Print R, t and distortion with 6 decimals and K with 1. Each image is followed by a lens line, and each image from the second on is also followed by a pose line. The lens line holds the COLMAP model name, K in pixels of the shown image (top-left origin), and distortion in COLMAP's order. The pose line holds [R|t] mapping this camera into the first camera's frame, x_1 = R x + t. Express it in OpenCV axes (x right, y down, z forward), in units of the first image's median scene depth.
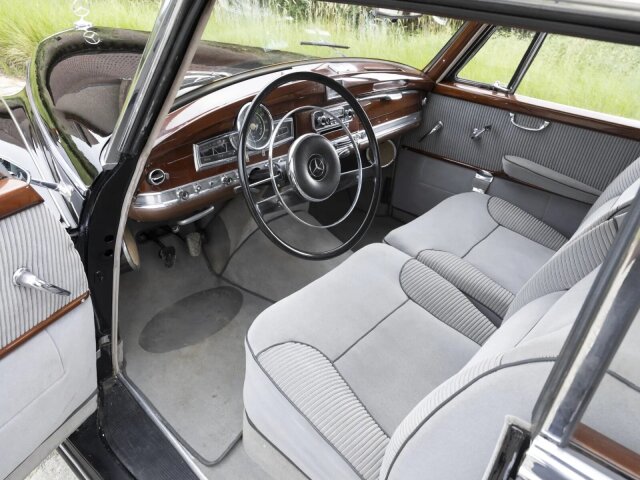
lens RADIAL K [[481.4, 0, 320.0], [0, 481.4, 240.0], [0, 0, 1]] dist [0.006335, 0.006396]
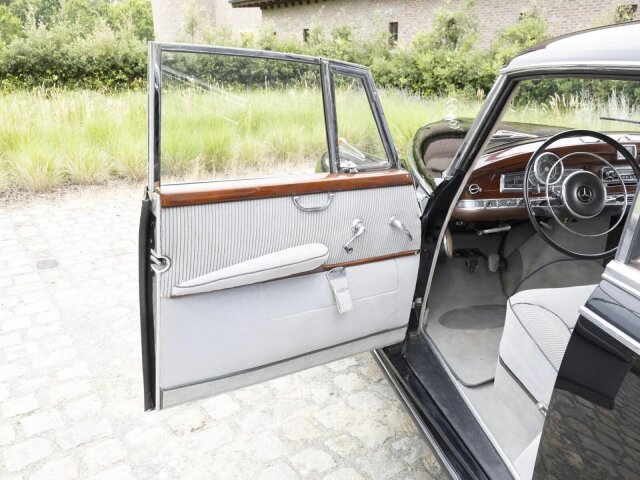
lens RADIAL K [[562.4, 0, 320.0], [0, 562.4, 240.0], [0, 0, 1]] dist [-0.005389, -0.005603]
pose [[0.799665, 0.118116, -0.588715, 0.346840], [-0.255542, 0.954183, -0.155668, 0.418873], [0.543355, 0.274924, 0.793210, -0.665322]]
